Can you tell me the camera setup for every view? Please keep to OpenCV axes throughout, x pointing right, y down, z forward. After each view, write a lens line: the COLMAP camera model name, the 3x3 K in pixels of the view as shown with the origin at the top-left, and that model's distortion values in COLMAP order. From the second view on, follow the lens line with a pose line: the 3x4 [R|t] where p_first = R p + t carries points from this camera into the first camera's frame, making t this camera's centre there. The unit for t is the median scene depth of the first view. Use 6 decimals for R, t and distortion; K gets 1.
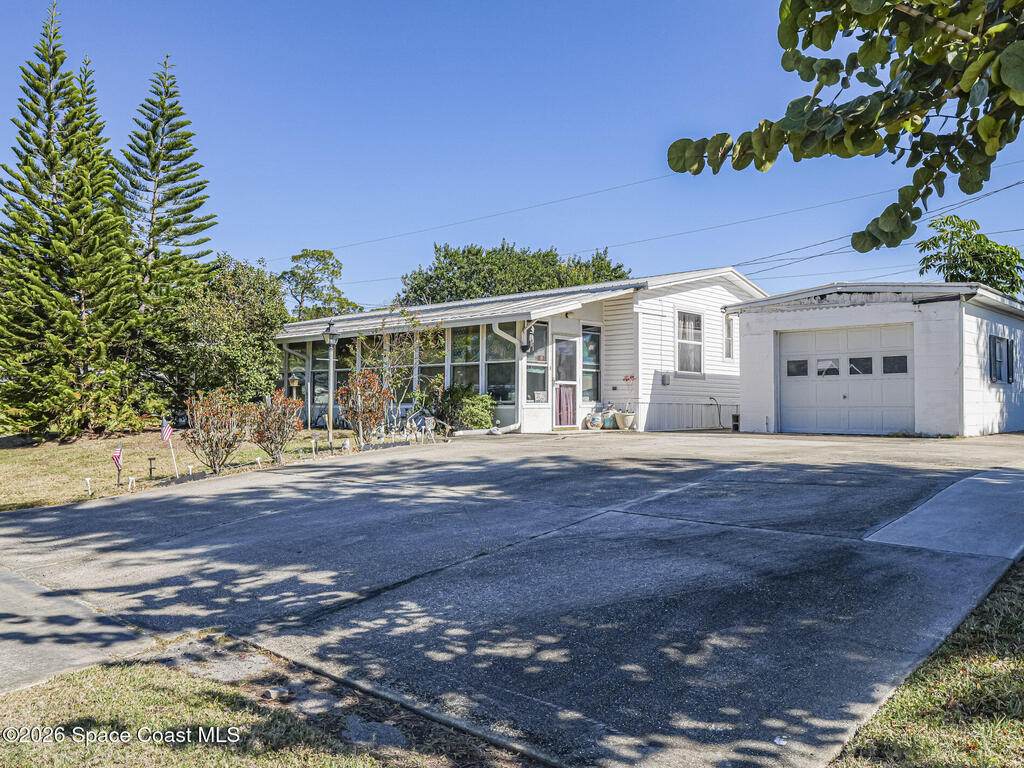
lens RADIAL K [[828.5, 0, 496.7], [0, 828.5, 410.2], [0, 0, 1]] dist [-0.004213, -0.008124]
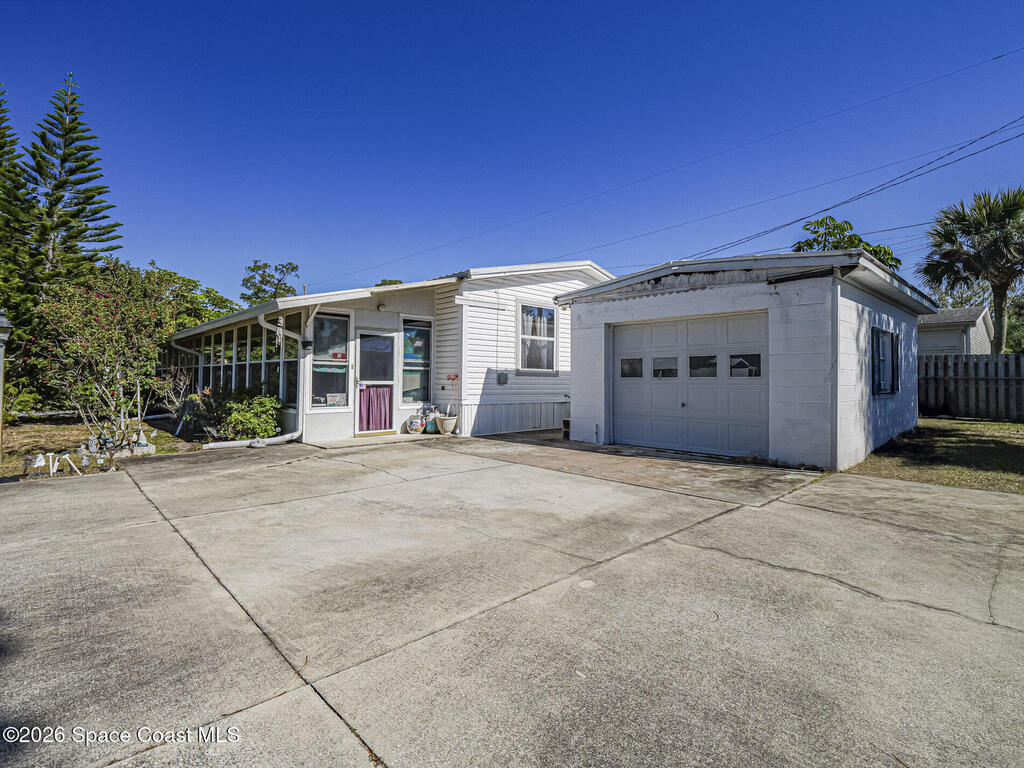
lens RADIAL K [[494.7, 0, 511.8], [0, 494.7, 384.4], [0, 0, 1]] dist [-0.016779, 0.000656]
pose [[0.997740, 0.004665, -0.067036, 0.273264], [-0.004323, 0.999977, 0.005255, -0.035797], [0.067059, -0.004953, 0.997737, 0.488312]]
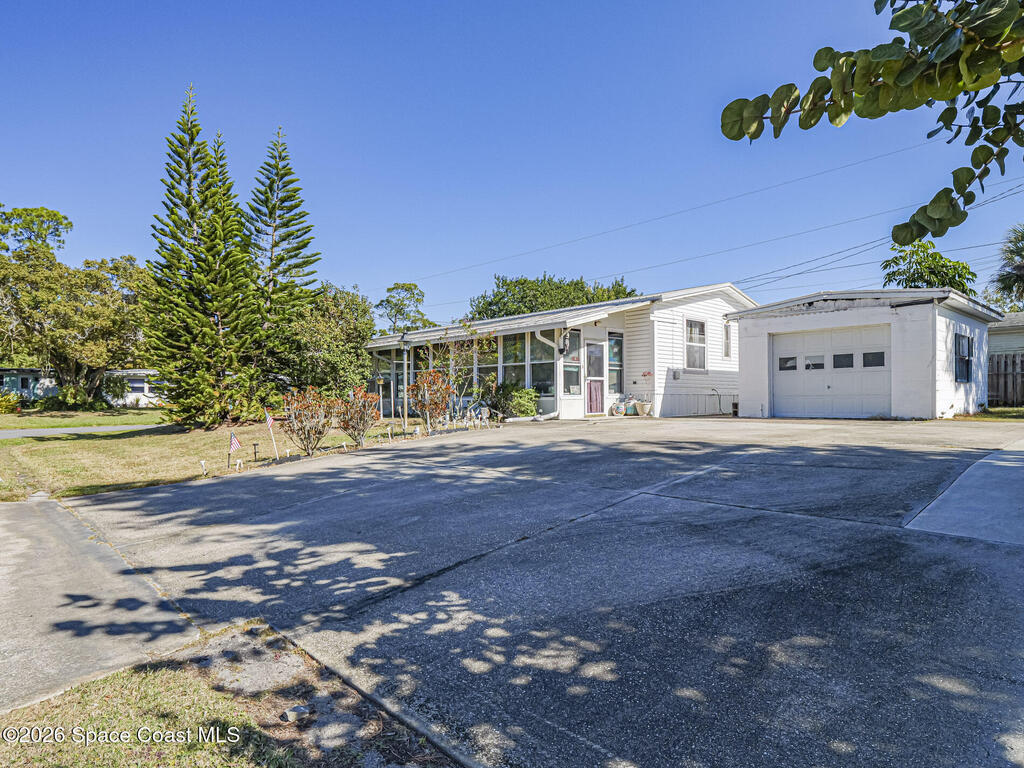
lens RADIAL K [[605.5, 0, 503.1], [0, 605.5, 419.2], [0, 0, 1]] dist [-0.006988, 0.000979]
pose [[0.998017, -0.008888, -0.062319, 0.001973], [0.010747, 0.999505, 0.029568, -0.000514], [0.062025, -0.030179, 0.997618, 0.088429]]
